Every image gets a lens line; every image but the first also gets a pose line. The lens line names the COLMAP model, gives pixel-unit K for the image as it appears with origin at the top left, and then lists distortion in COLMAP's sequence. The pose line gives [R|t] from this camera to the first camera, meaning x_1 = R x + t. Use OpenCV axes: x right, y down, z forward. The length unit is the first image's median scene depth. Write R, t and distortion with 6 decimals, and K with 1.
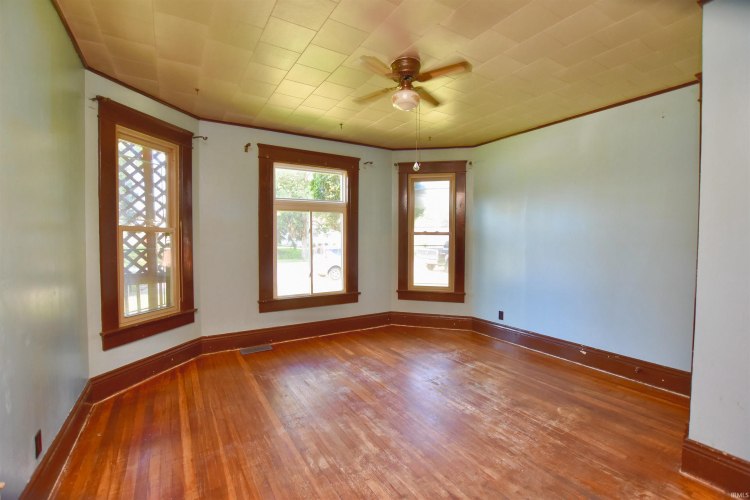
lens RADIAL K [[330.6, 0, 372.4], [0, 330.6, 250.0], [0, 0, 1]] dist [-0.039678, 0.007862]
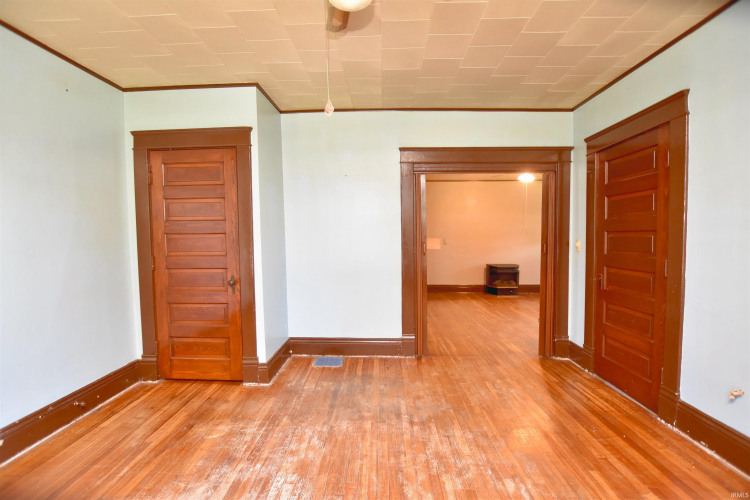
lens RADIAL K [[330.6, 0, 372.4], [0, 330.6, 250.0], [0, 0, 1]] dist [-0.039678, 0.007862]
pose [[-0.834826, -0.025349, 0.549930, -0.274385], [0.022848, 0.996483, 0.080618, -0.069524], [-0.550040, 0.079867, -0.831311, 1.688949]]
